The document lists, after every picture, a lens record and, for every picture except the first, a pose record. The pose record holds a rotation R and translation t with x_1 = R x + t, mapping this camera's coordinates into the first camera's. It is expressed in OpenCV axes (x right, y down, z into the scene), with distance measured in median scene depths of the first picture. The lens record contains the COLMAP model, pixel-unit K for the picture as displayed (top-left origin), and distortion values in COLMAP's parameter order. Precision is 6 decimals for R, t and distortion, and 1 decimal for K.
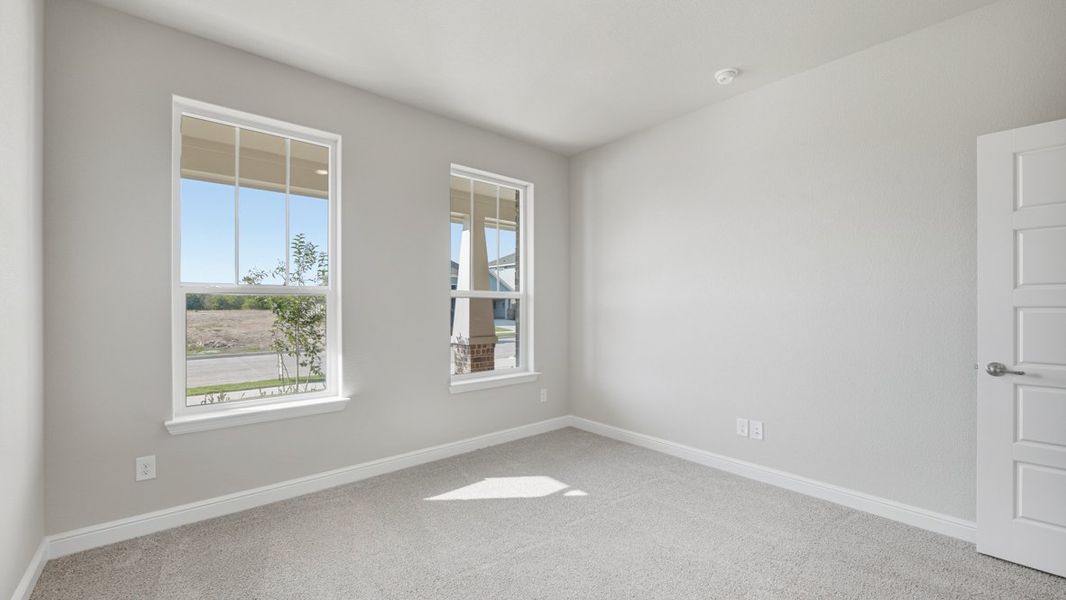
lens RADIAL K [[432.7, 0, 547.3], [0, 432.7, 300.4], [0, 0, 1]] dist [-0.000236, -0.000072]
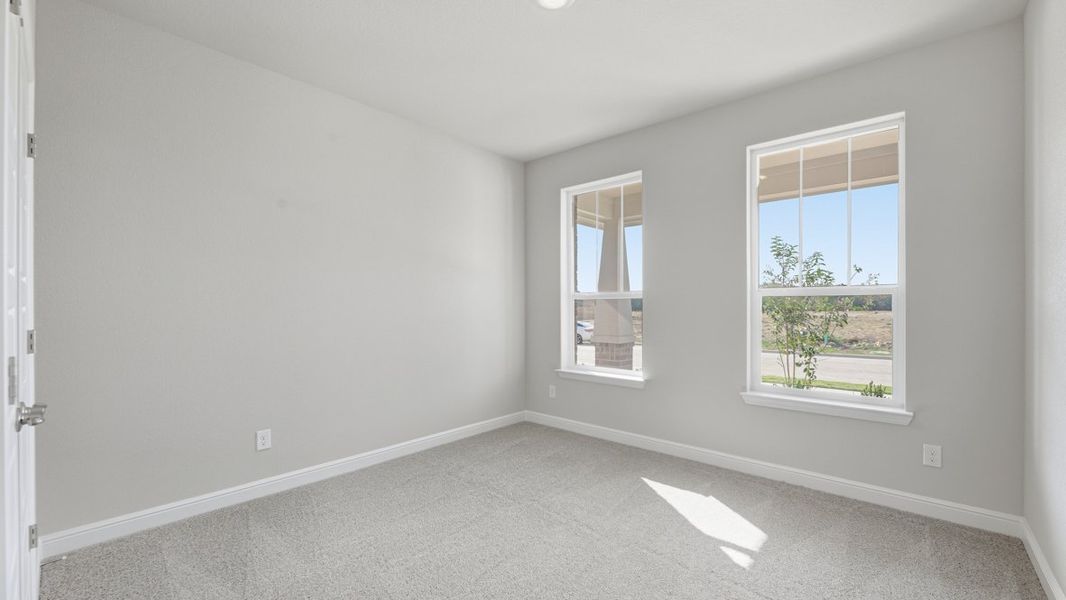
lens RADIAL K [[426.3, 0, 537.3], [0, 426.3, 302.8], [0, 0, 1]] dist [-0.013742, -0.000107]
pose [[0.131384, -0.006862, -0.991308, 0.708629], [0.008953, 0.999943, -0.005735, 0.007433], [0.991291, -0.008122, 0.131438, 0.536476]]
